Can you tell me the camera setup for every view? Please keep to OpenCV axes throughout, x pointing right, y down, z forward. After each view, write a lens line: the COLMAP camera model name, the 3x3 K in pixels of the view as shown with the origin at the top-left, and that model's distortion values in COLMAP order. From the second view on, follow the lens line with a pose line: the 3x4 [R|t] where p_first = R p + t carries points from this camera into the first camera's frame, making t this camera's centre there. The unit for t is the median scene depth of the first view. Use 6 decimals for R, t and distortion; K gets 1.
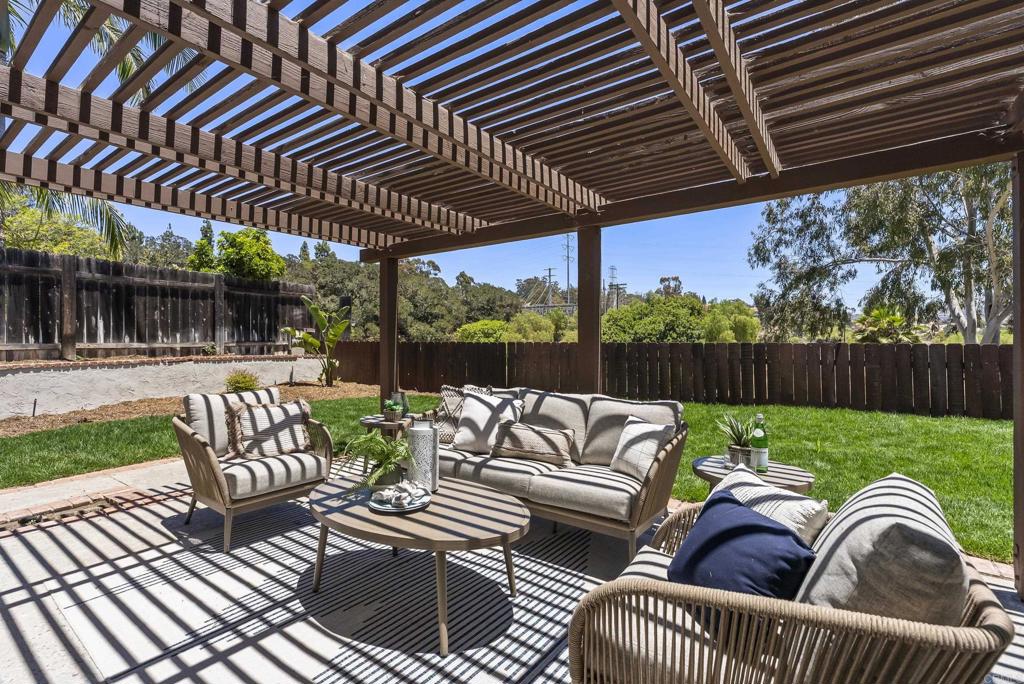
lens RADIAL K [[467.8, 0, 511.1], [0, 467.8, 338.4], [0, 0, 1]] dist [-0.003520, 0.001240]
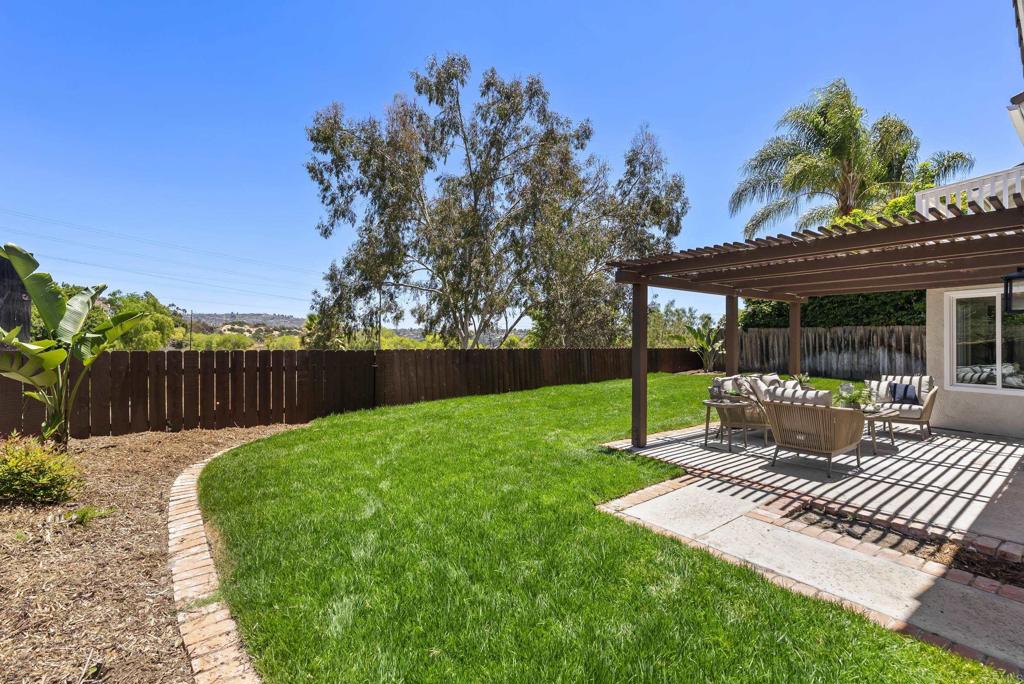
lens RADIAL K [[467.8, 0, 511.1], [0, 467.8, 338.4], [0, 0, 1]] dist [-0.003520, 0.001240]
pose [[0.287647, 0.005226, 0.957722, -3.589301], [-0.004772, 0.999981, -0.004023, -0.062516], [-0.957725, -0.003413, 0.287666, 2.276306]]
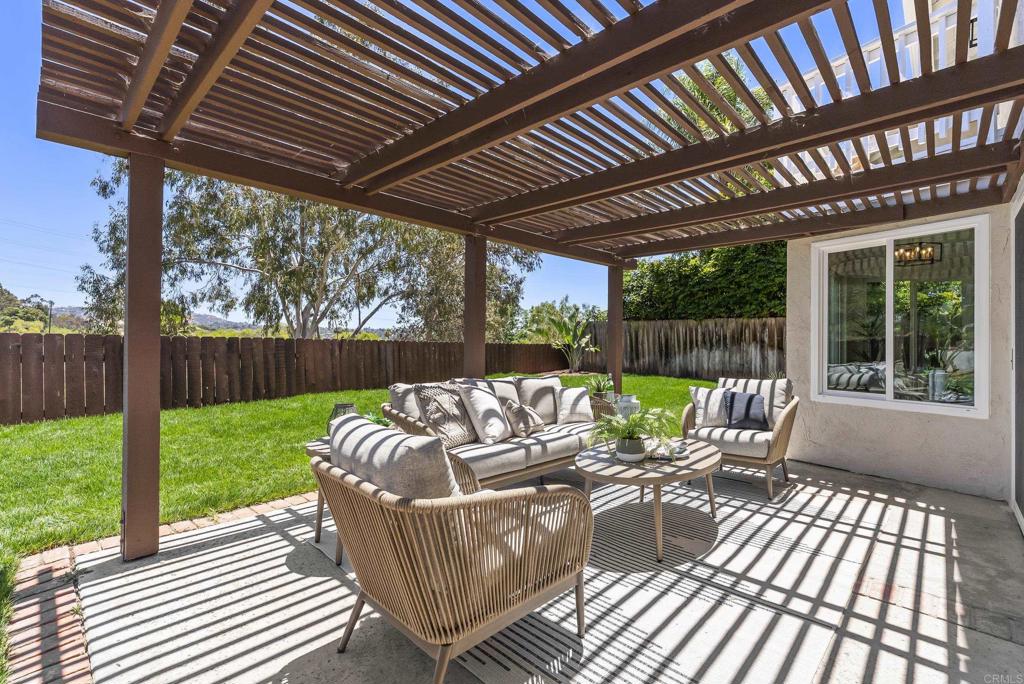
lens RADIAL K [[467.8, 0, 511.1], [0, 467.8, 338.4], [0, 0, 1]] dist [-0.003520, 0.001240]
pose [[0.133164, 0.008503, 0.991058, -1.585539], [-0.013644, 0.999884, -0.006745, 0.038487], [-0.991000, -0.012623, 0.133265, 1.234175]]
